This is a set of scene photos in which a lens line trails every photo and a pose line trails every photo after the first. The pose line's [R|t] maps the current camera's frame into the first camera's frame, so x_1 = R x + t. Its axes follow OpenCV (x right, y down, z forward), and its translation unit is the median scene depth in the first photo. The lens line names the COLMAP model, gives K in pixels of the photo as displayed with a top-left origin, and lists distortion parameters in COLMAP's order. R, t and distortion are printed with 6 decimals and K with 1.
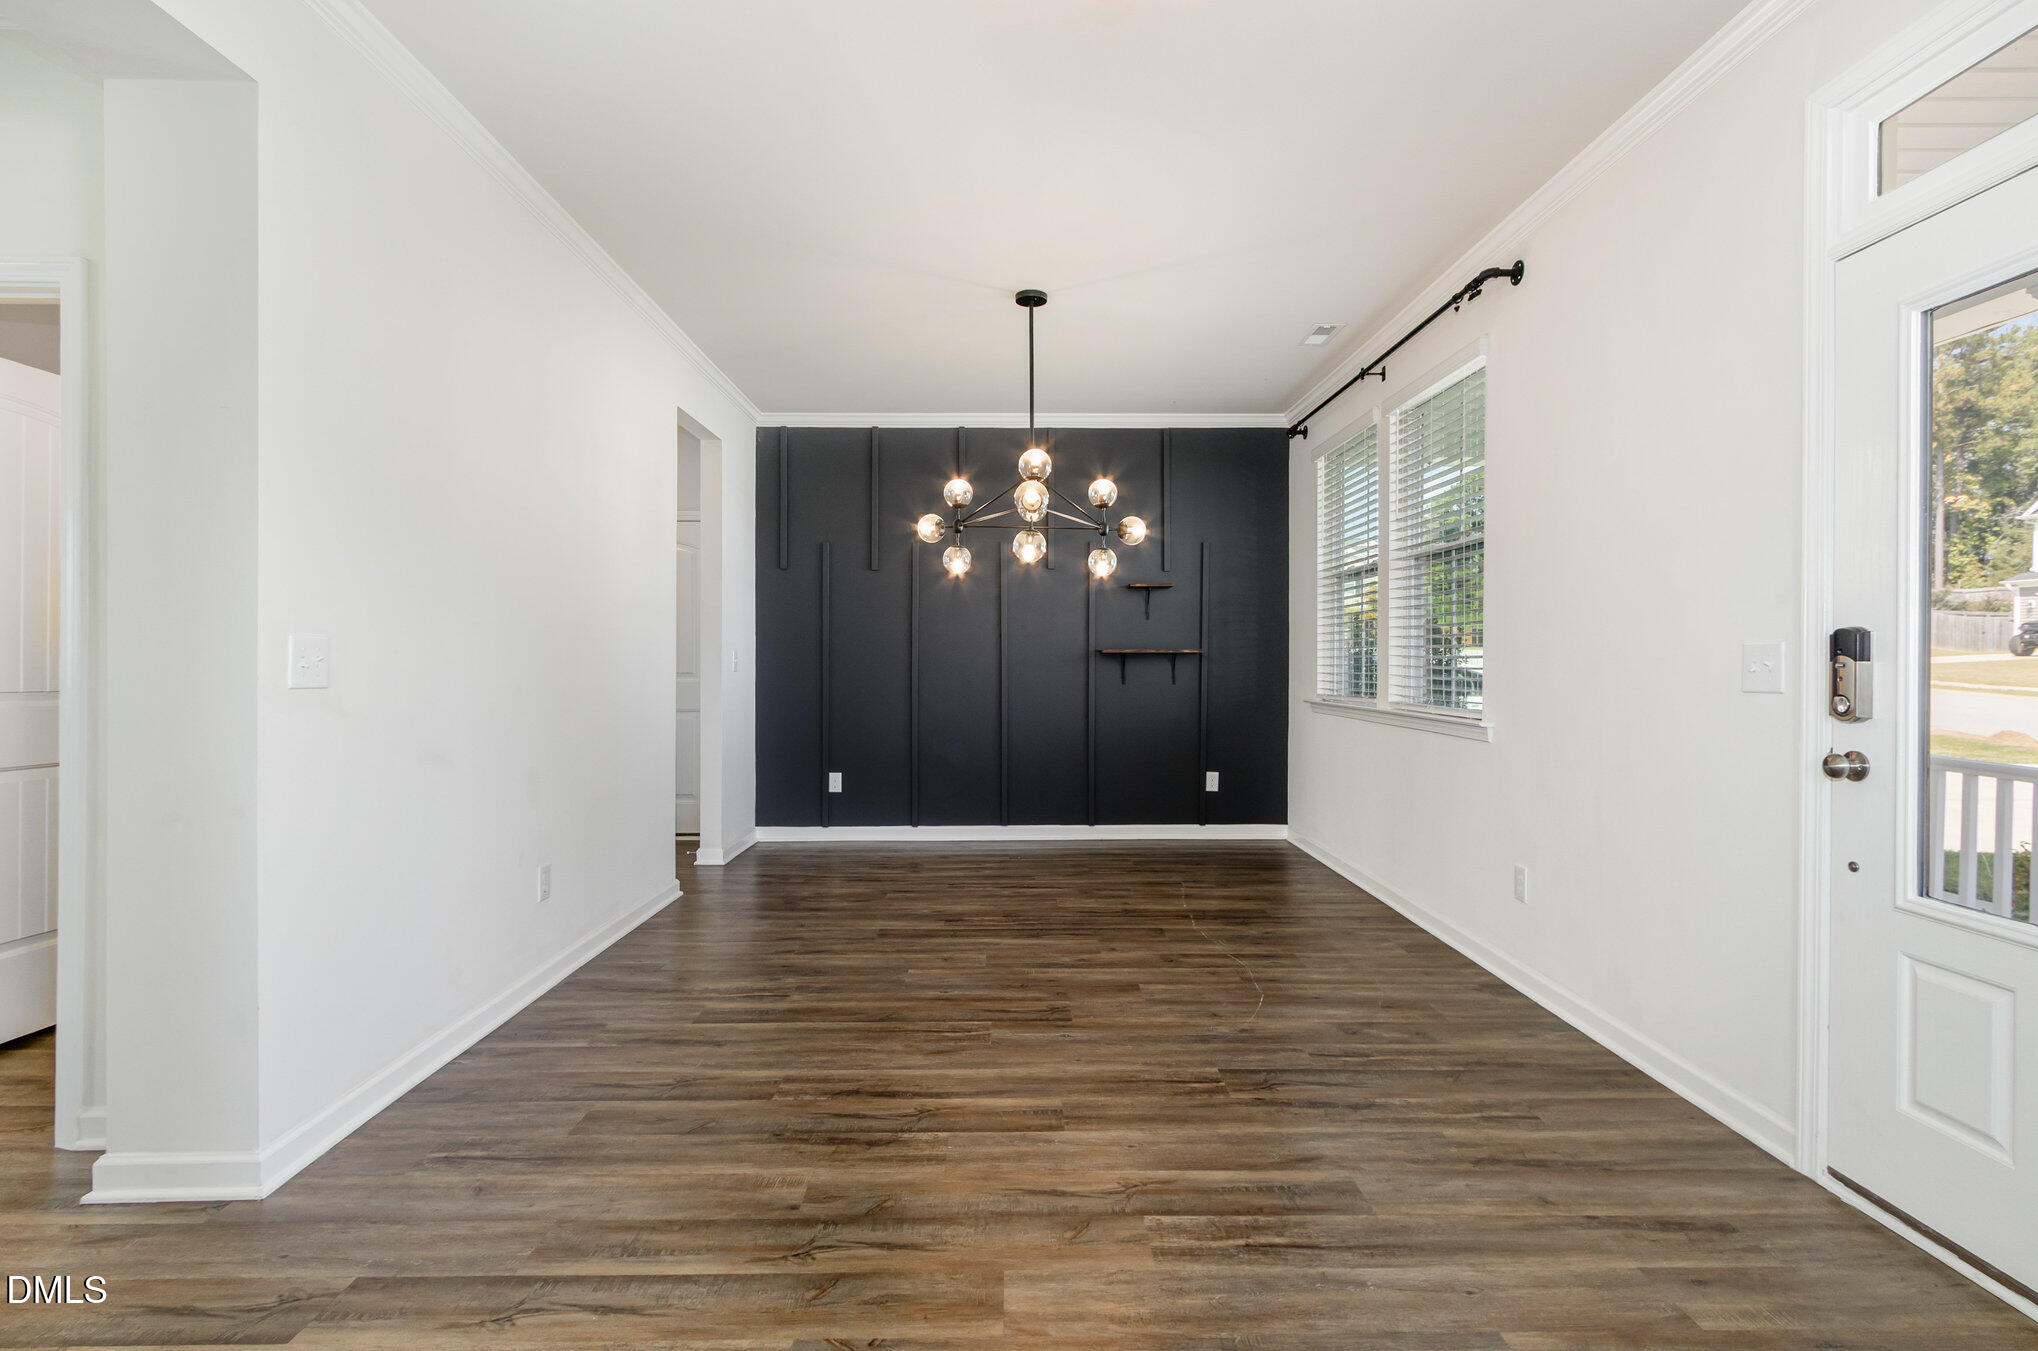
lens RADIAL K [[948.7, 0, 1024.3], [0, 948.7, 673.2], [0, 0, 1]] dist [-0.002233, -0.000176]
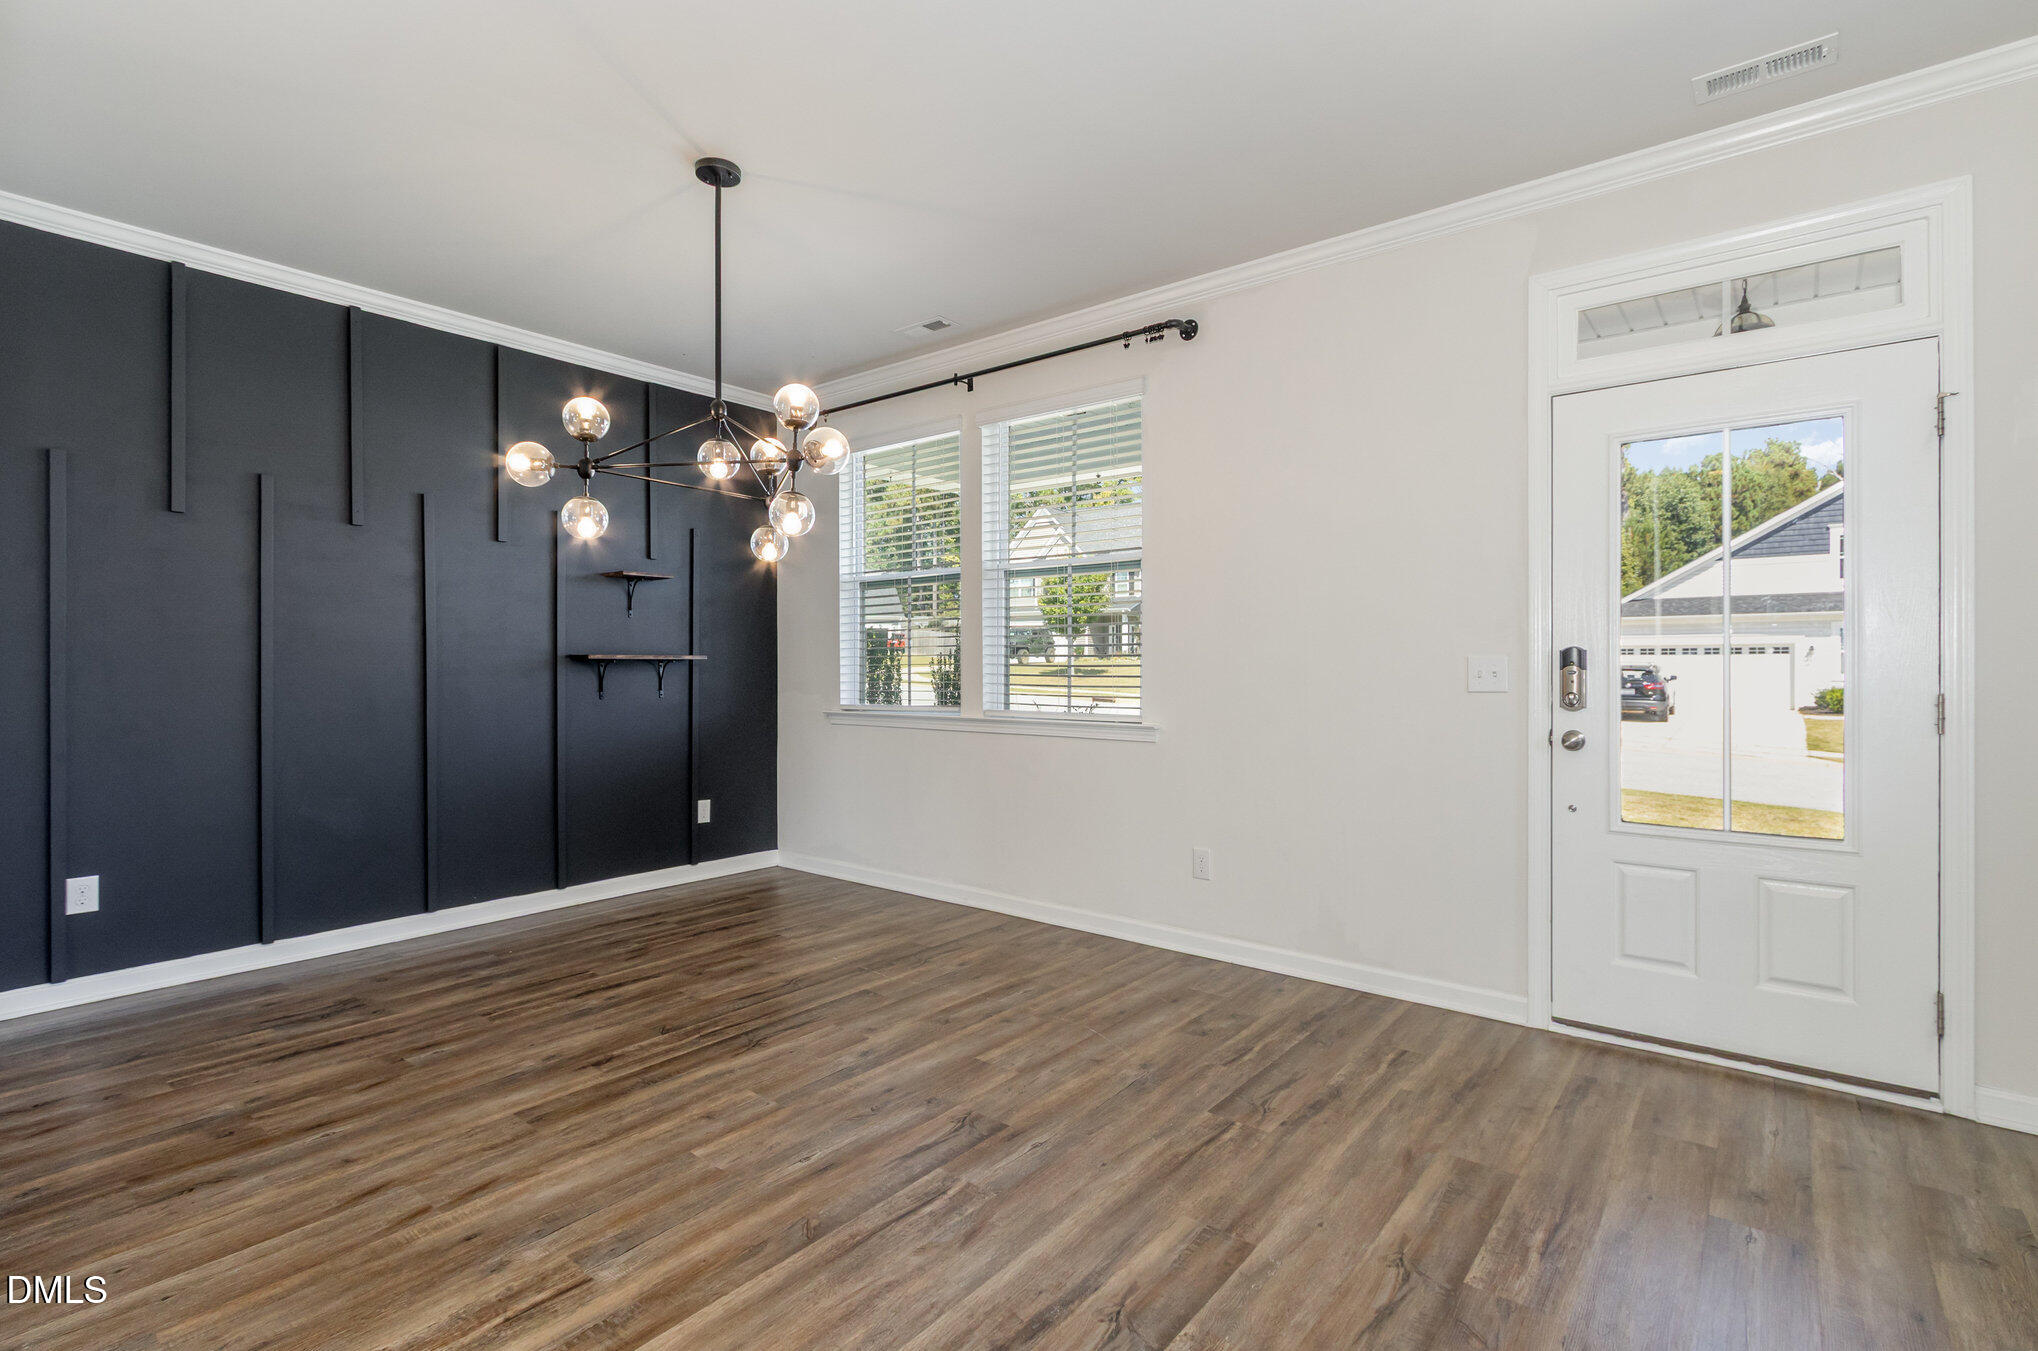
lens RADIAL K [[943.7, 0, 1019.0], [0, 943.7, 675.5], [0, 0, 1]] dist [0.000486, 0.000136]
pose [[0.637227, -0.007246, 0.770642, -0.497635], [0.011072, 0.999939, 0.000247, -0.008337], [-0.770596, 0.008376, 0.637269, 0.442880]]
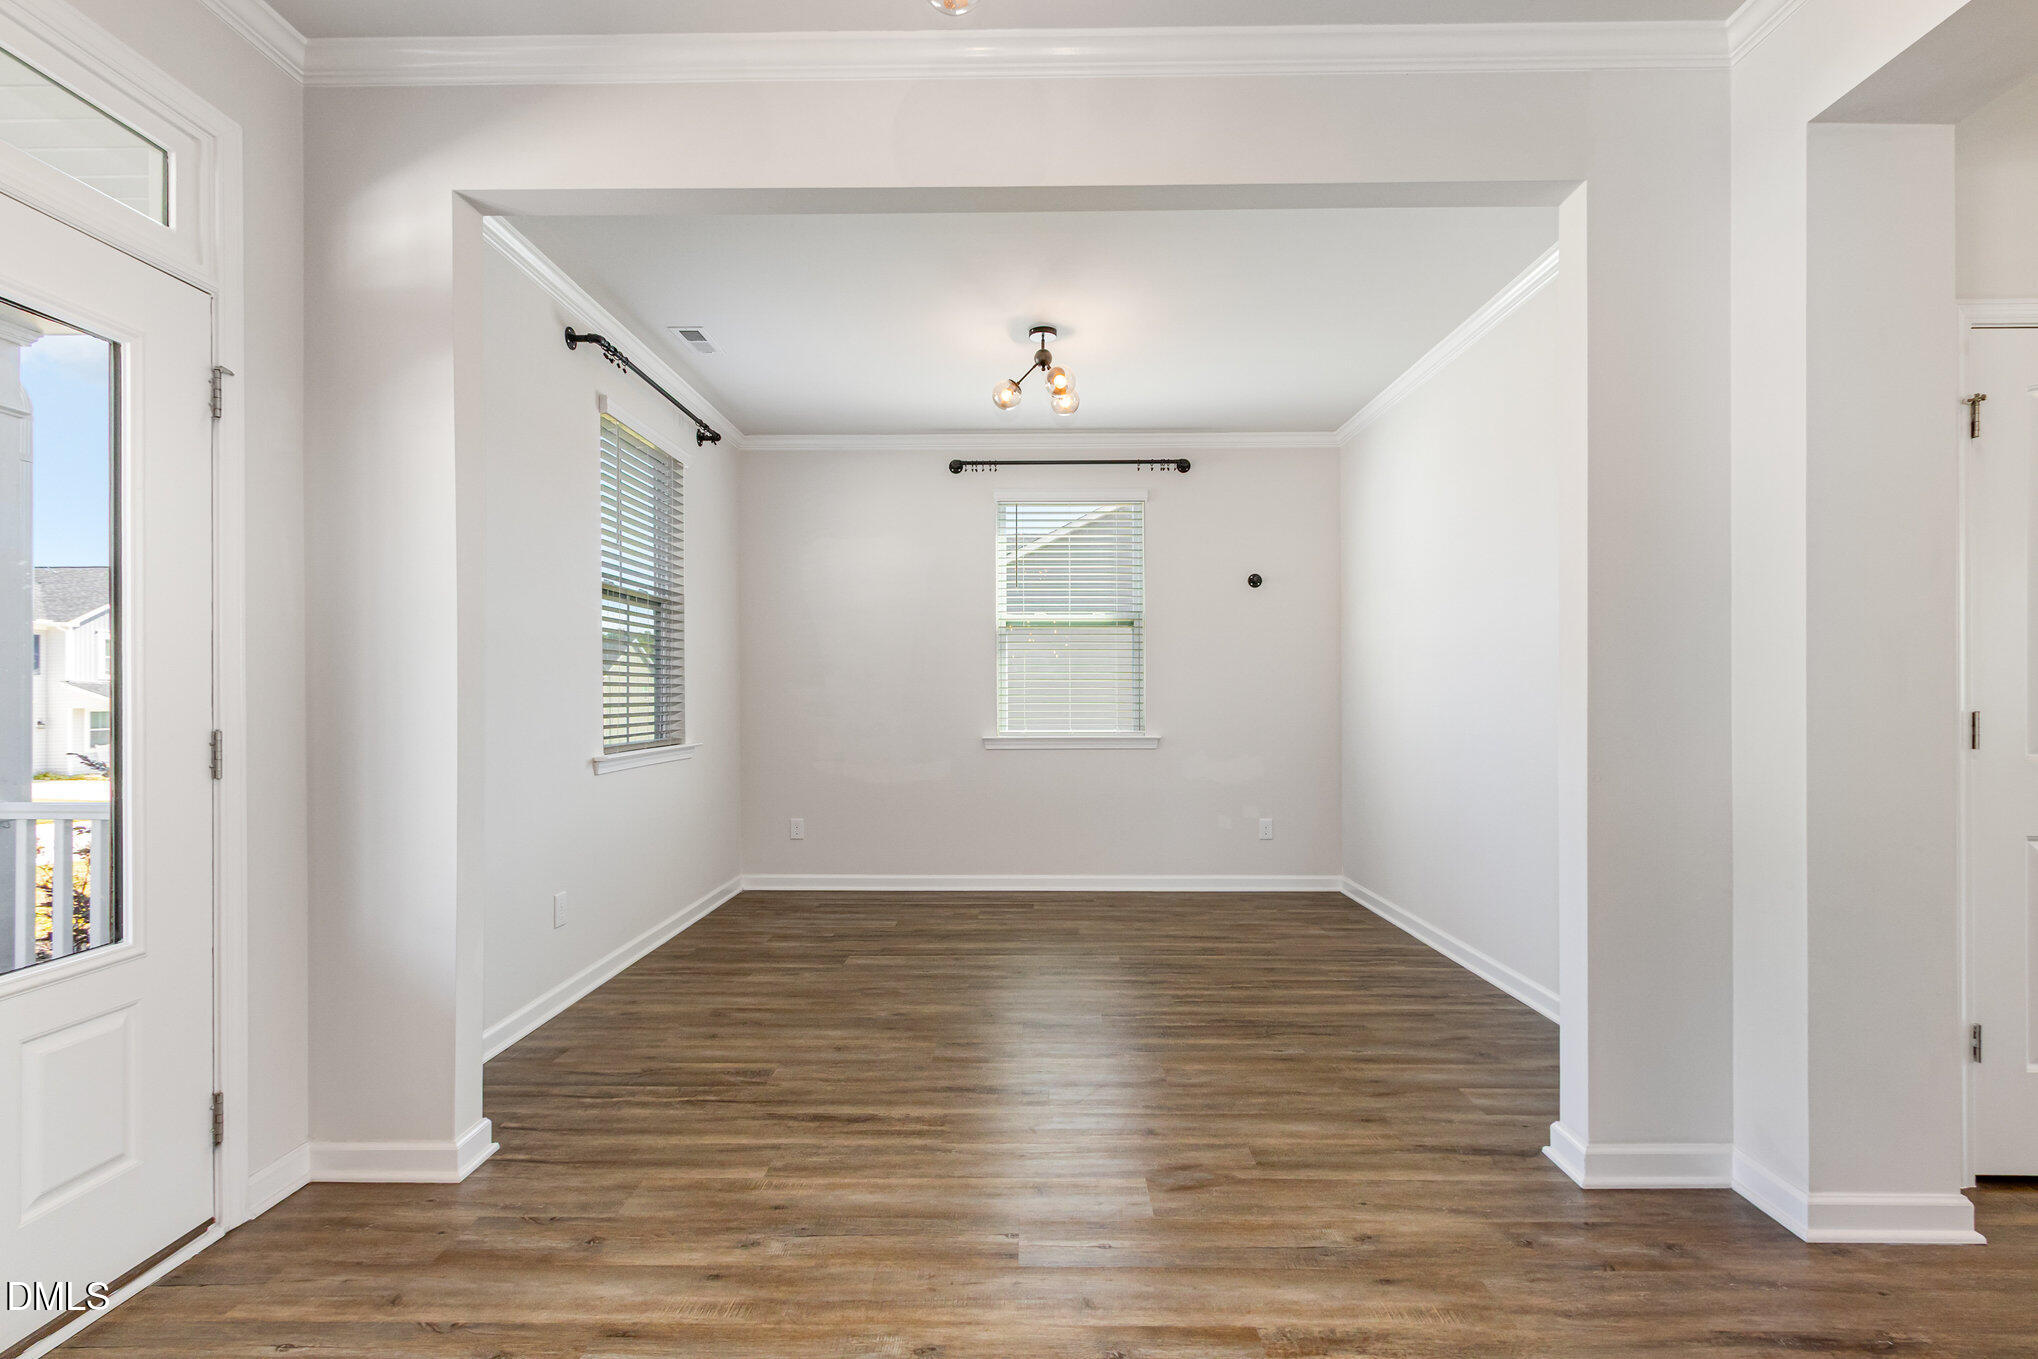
lens RADIAL K [[919.7, 0, 1019.4], [0, 919.7, 689.8], [0, 0, 1]] dist [0.001775, -0.001507]
pose [[-0.999539, -0.000054, 0.030368, -0.001182], [0.000209, 0.999962, 0.008668, -0.016503], [-0.030368, 0.008670, -0.999501, 0.943386]]
